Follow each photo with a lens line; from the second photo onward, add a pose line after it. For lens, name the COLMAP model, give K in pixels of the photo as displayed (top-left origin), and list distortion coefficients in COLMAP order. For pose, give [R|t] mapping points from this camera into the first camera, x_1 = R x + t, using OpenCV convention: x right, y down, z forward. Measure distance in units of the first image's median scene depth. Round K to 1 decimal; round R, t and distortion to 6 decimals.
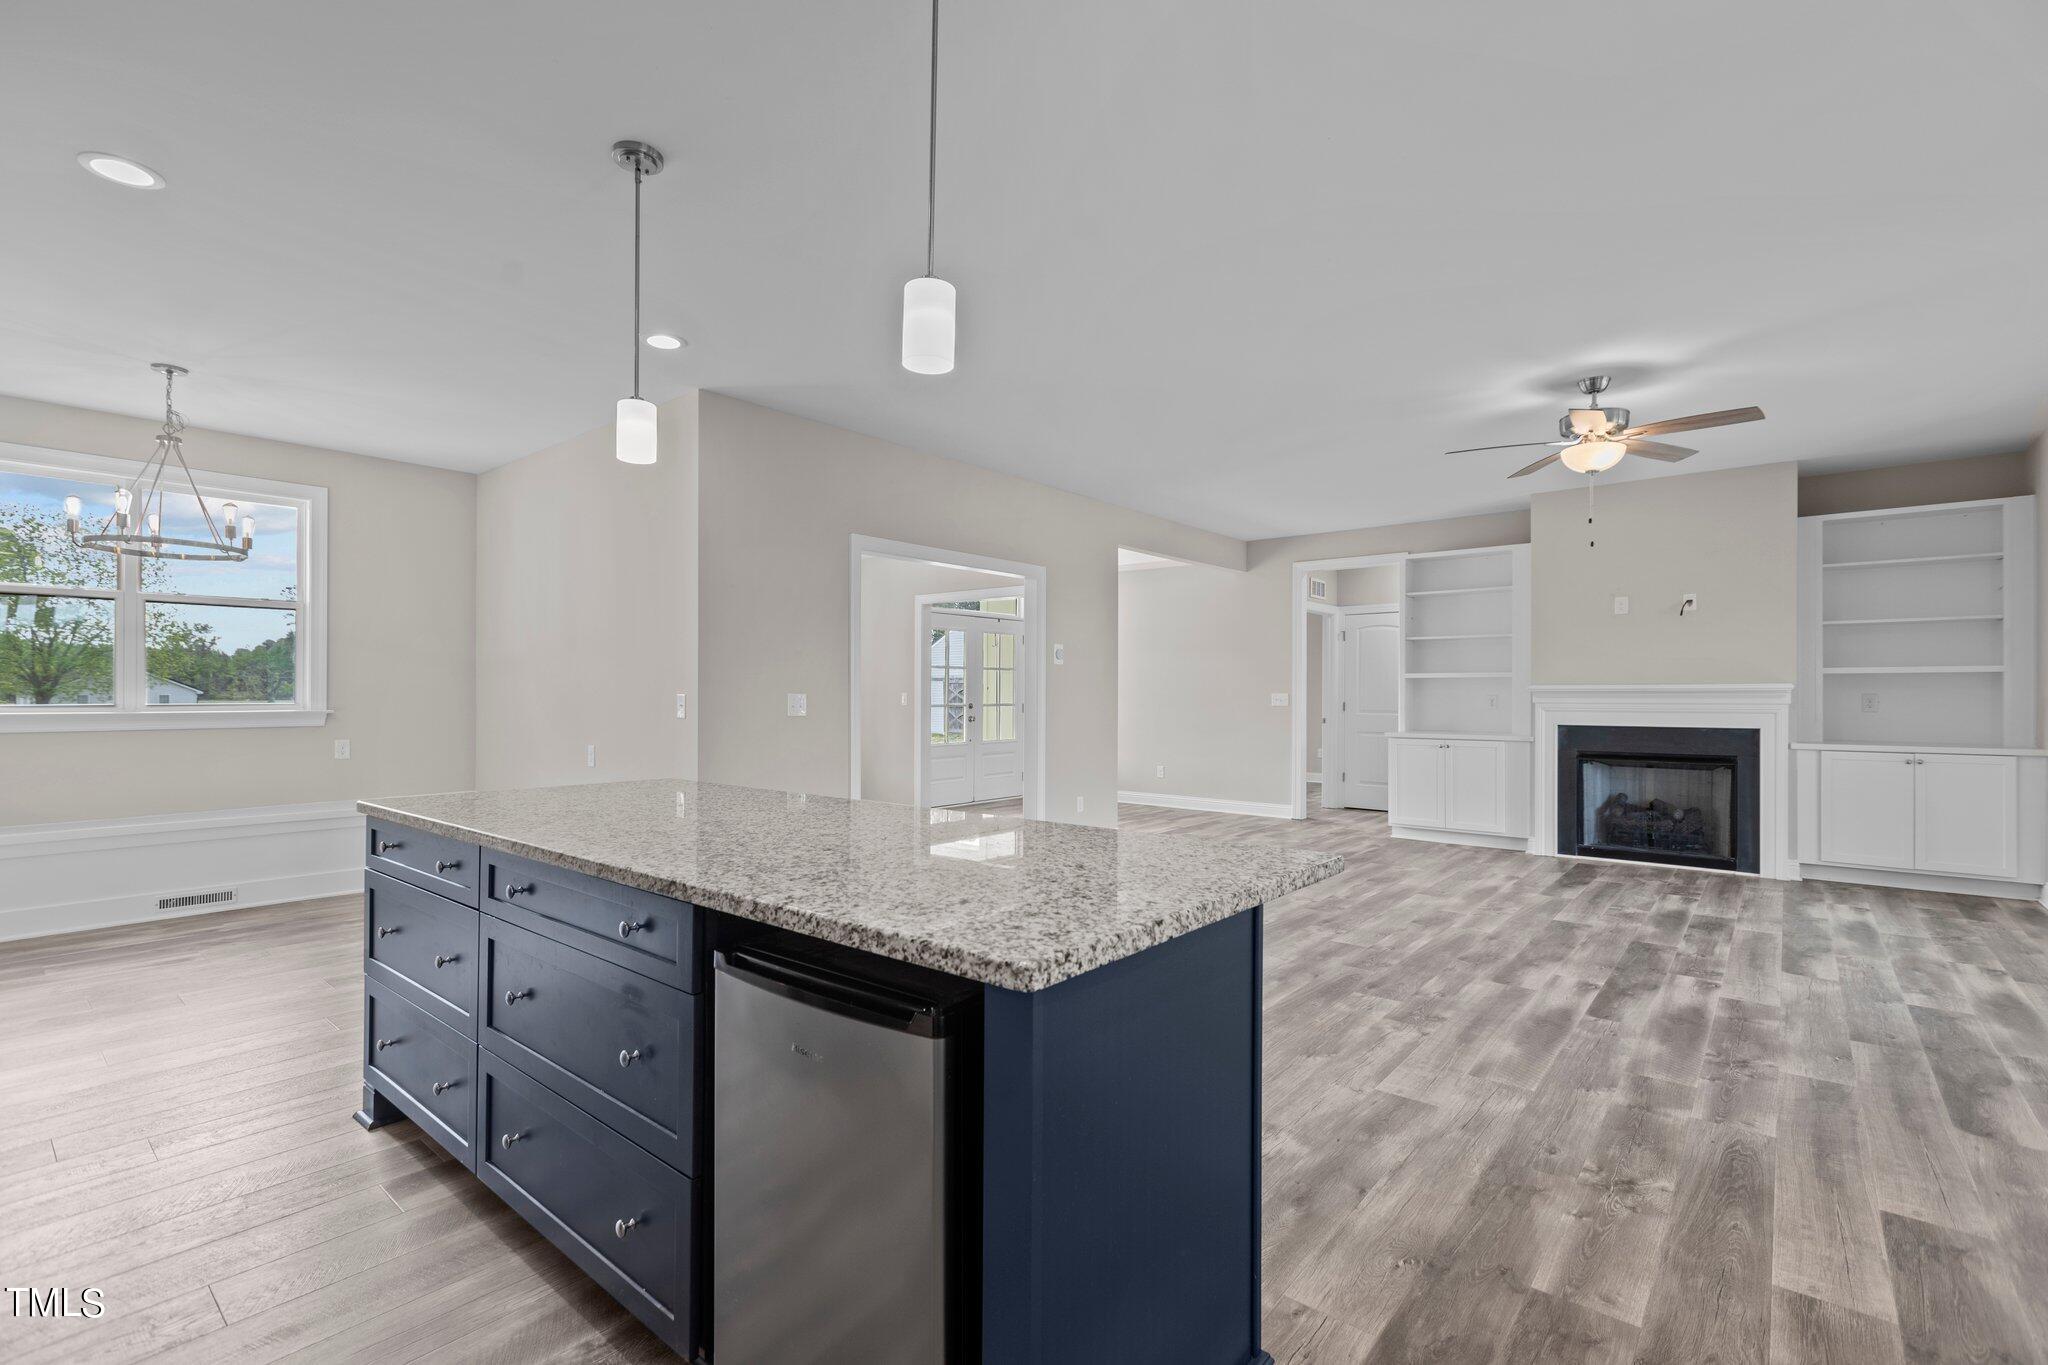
lens RADIAL K [[910.9, 0, 1027.4], [0, 910.9, 690.5], [0, 0, 1]] dist [0.002986, -0.000258]
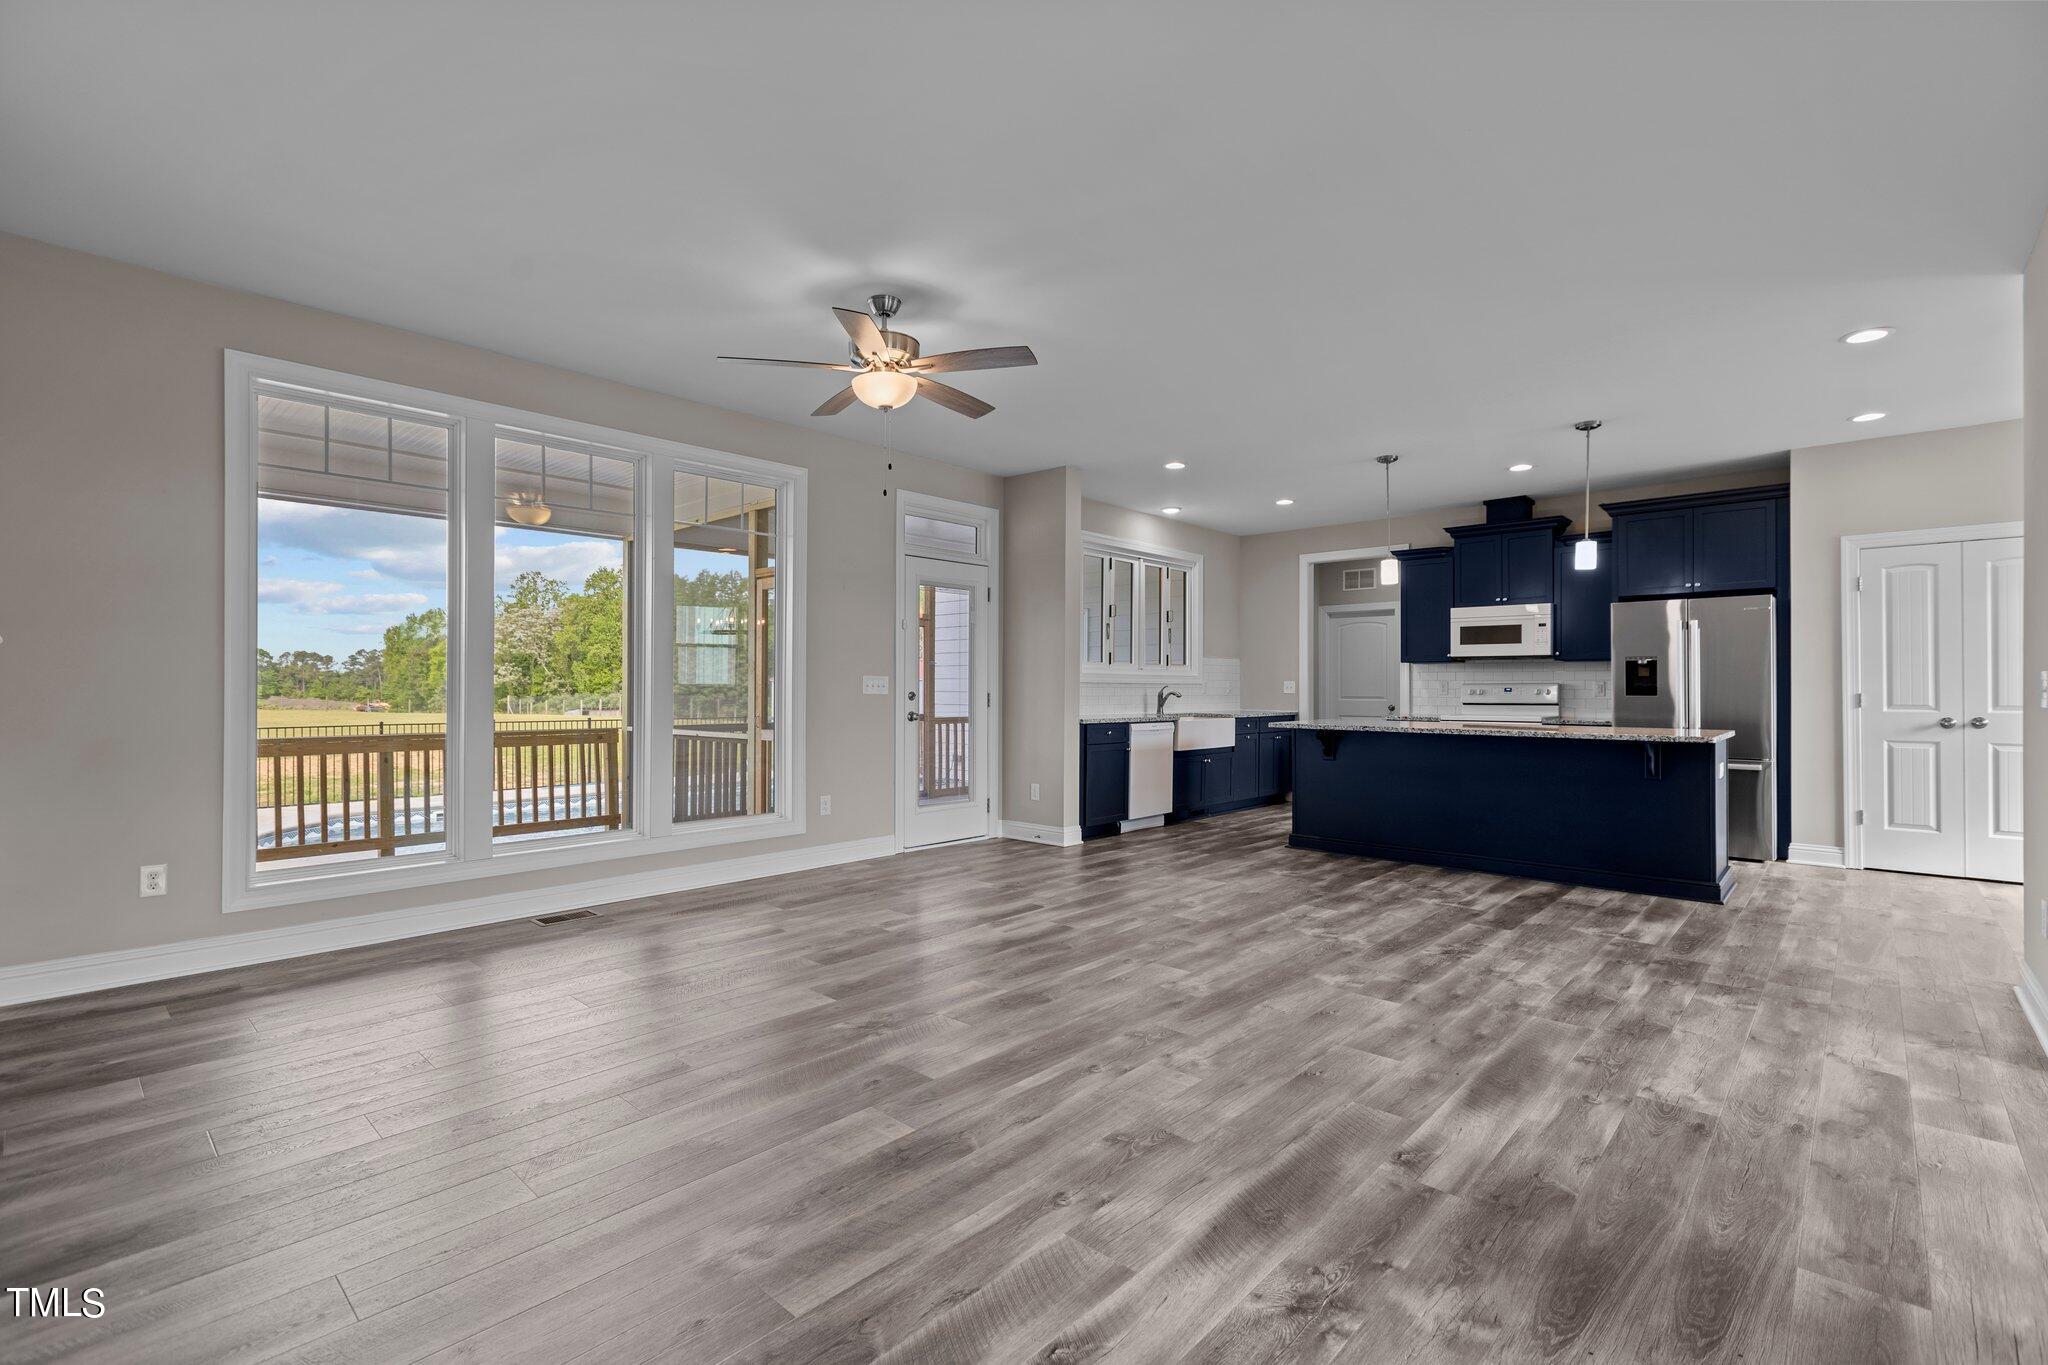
lens RADIAL K [[910.9, 0, 1036.8], [0, 910.9, 678.8], [0, 0, 1]] dist [0.002986, -0.000258]
pose [[-0.999128, -0.004837, 0.041483, 0.318858], [-0.005369, 0.999905, -0.012731, 0.016802], [-0.041417, -0.012943, -0.999058, 1.326613]]
